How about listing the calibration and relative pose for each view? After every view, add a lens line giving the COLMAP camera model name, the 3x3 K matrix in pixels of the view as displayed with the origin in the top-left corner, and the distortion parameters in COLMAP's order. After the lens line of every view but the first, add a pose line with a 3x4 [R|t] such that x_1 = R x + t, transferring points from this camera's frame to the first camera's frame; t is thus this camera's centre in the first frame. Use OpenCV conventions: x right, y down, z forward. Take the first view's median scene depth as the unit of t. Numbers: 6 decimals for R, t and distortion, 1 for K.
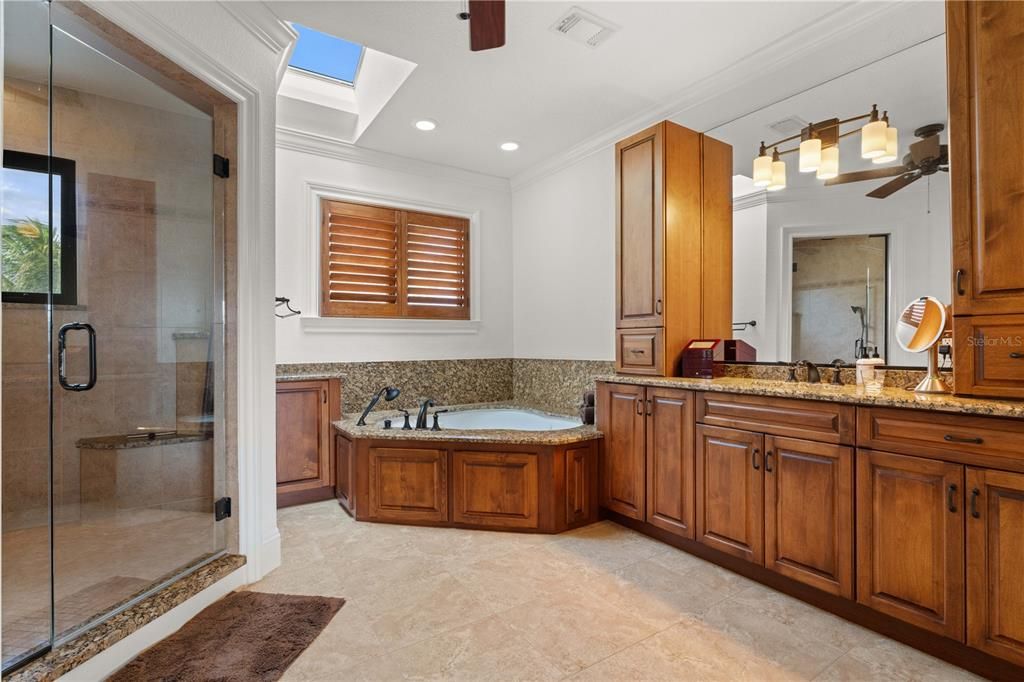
lens RADIAL K [[492.1, 0, 503.1], [0, 492.1, 334.7], [0, 0, 1]] dist [-0.010539, 0.002068]
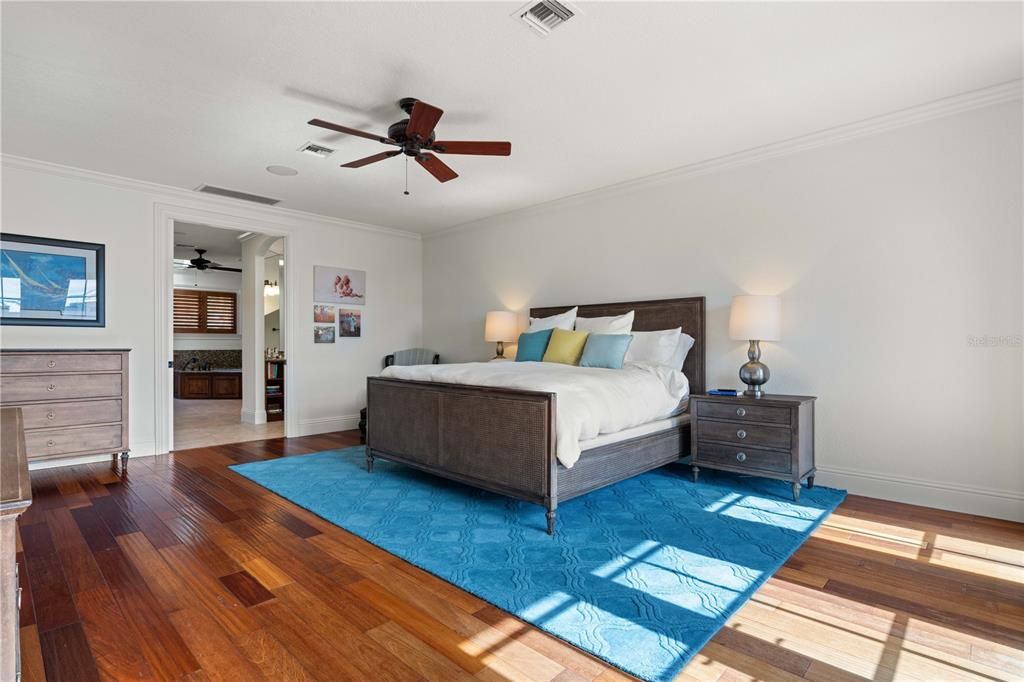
lens RADIAL K [[520.8, 0, 514.0], [0, 520.8, 340.3], [0, 0, 1]] dist [-0.004729, -0.000409]
pose [[0.974936, 0.009469, 0.222285, 0.983841], [-0.011852, 0.999886, 0.009386, -0.054244], [-0.222170, -0.011785, 0.974937, -2.574691]]
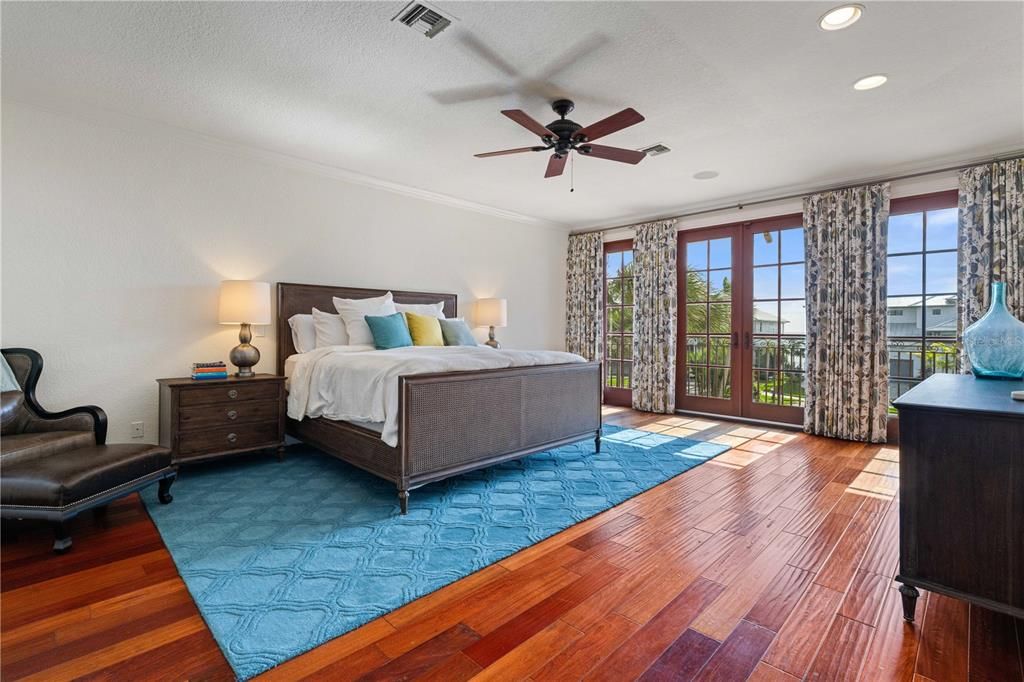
lens RADIAL K [[466.7, 0, 516.3], [0, 466.7, 327.1], [0, 0, 1]] dist [-0.010255, 0.002973]
pose [[-0.216800, 0.011854, 0.976144, 0.018935], [-0.022576, 0.999598, -0.017153, -0.017568], [-0.975955, -0.025756, -0.216445, -1.129262]]
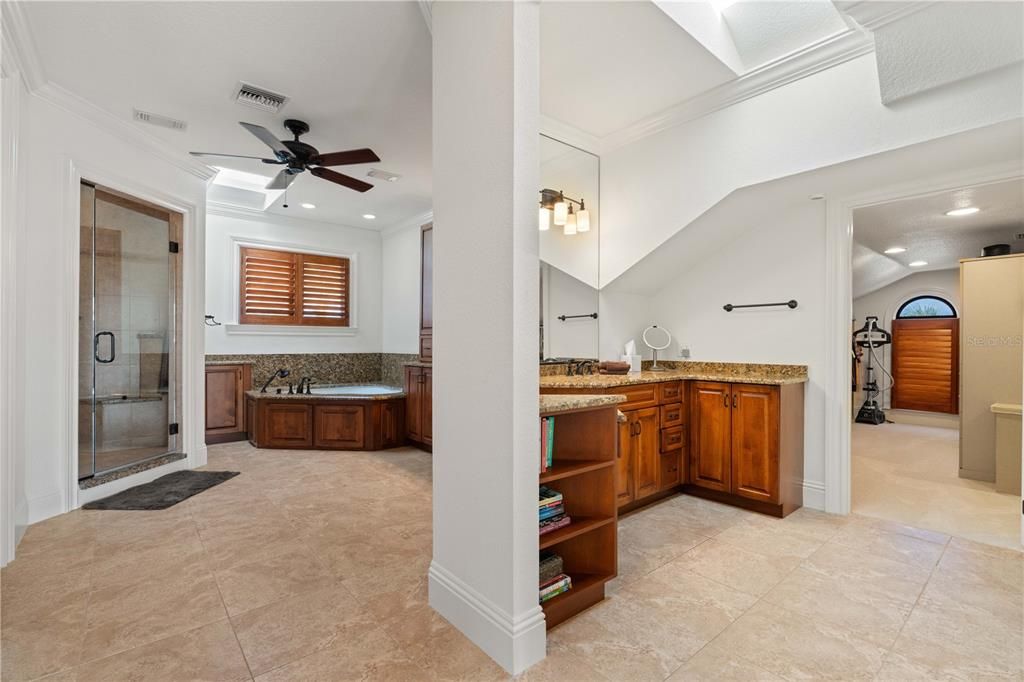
lens RADIAL K [[466.7, 0, 506.7], [0, 466.7, 340.0], [0, 0, 1]] dist [-0.010255, 0.002973]
pose [[0.992581, 0.012303, 0.120965, 0.324132], [-0.013688, 0.999850, 0.010626, -0.016066], [-0.120816, -0.012203, 0.992600, -0.624817]]
